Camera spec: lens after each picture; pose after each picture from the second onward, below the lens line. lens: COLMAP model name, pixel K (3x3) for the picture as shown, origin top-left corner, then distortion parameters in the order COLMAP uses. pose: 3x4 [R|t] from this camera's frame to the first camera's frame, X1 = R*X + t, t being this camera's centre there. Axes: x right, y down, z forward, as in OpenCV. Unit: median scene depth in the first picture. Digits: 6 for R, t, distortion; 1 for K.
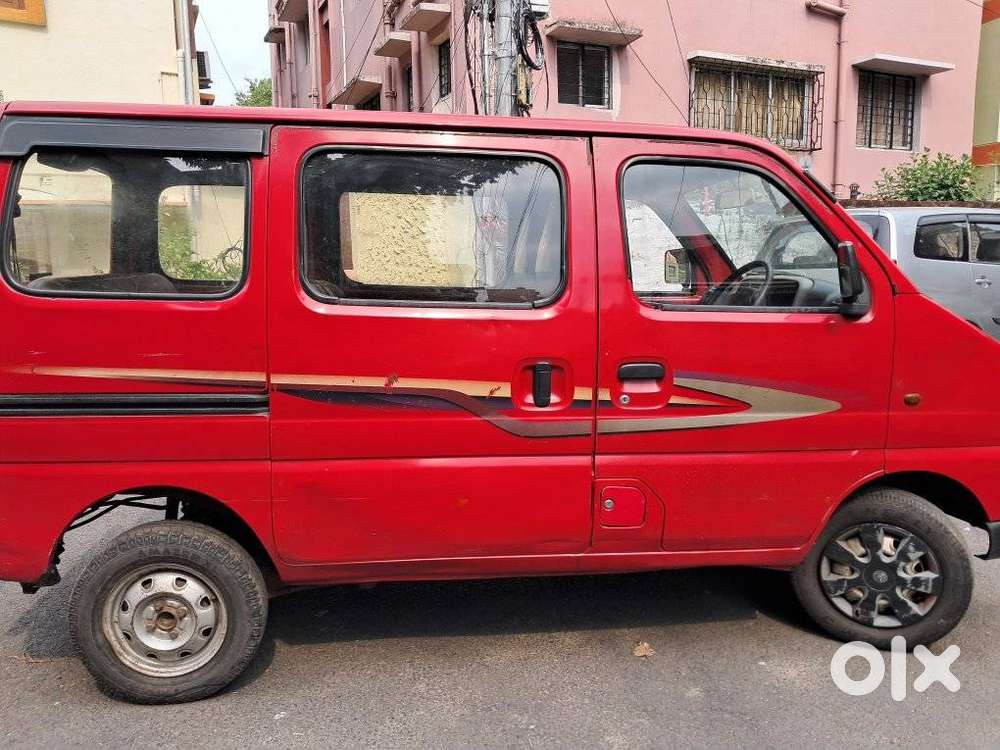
lens RADIAL K [[795.3, 0, 484.2], [0, 795.3, 370.1], [0, 0, 1]] dist [0.008416, 0.003118]
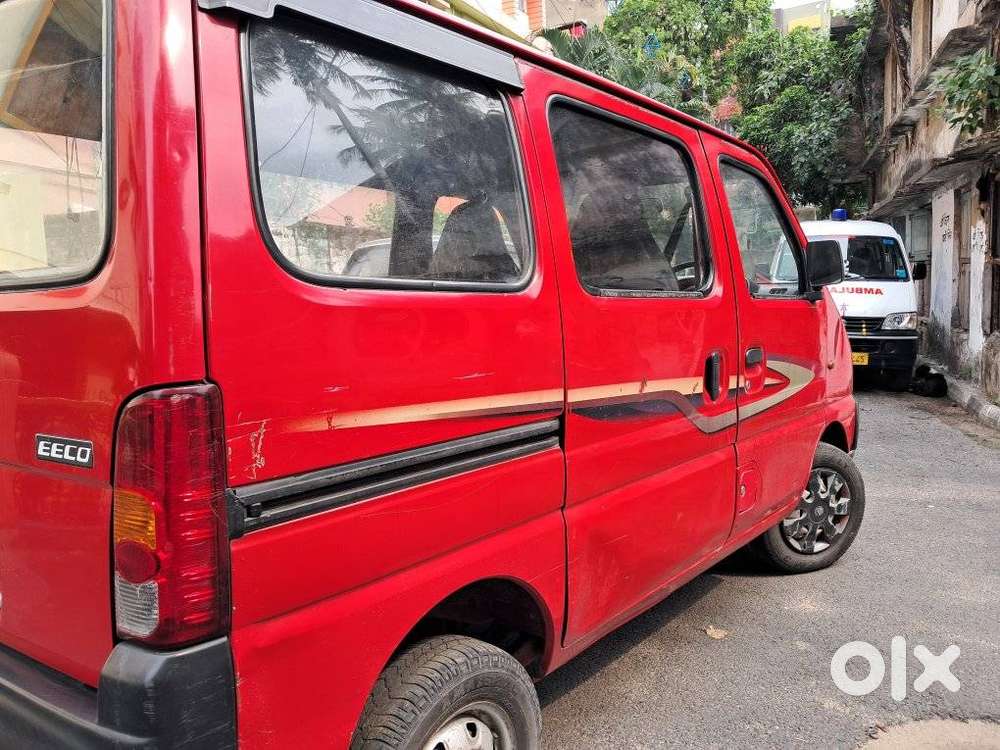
lens RADIAL K [[795.3, 0, 484.2], [0, 795.3, 370.1], [0, 0, 1]] dist [0.008416, 0.003118]
pose [[0.703548, -0.081569, 0.705950, -0.758515], [0.120675, 0.992676, -0.005566, -0.016845], [-0.700326, 0.089106, 0.708239, 0.480431]]
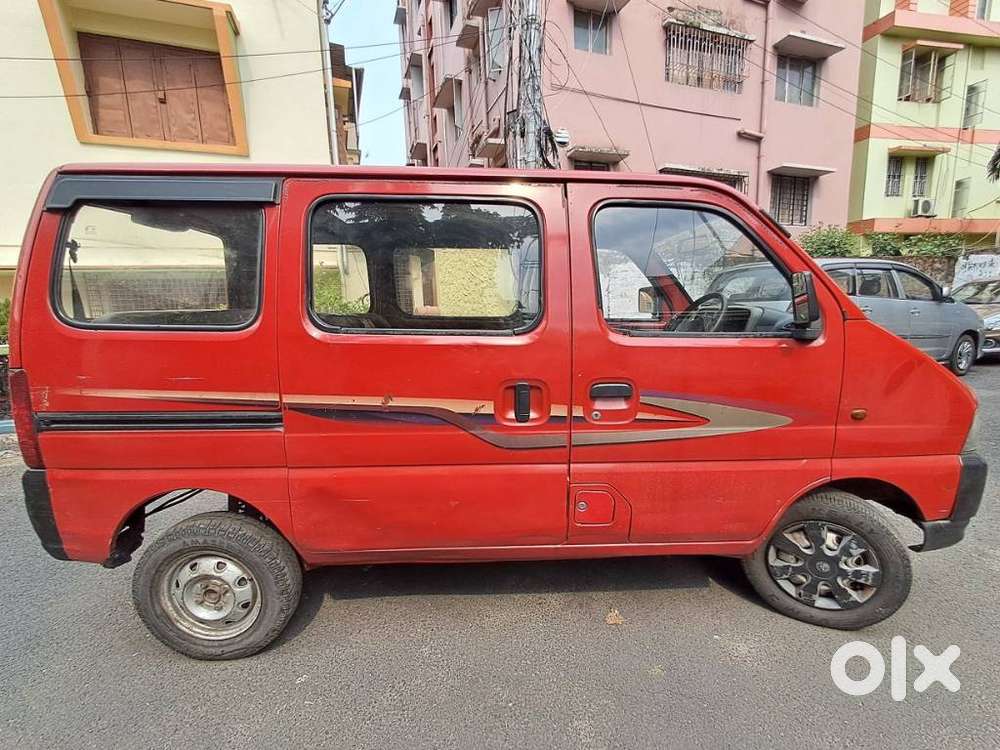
lens RADIAL K [[446.0, 0, 508.9], [0, 446.0, 373.4], [0, 0, 1]] dist [-0.003637, -0.000350]
pose [[0.997150, -0.000662, -0.075441, 0.097342], [0.002312, 0.999760, 0.021797, -0.035568], [0.075408, -0.021910, 0.996912, 0.345080]]
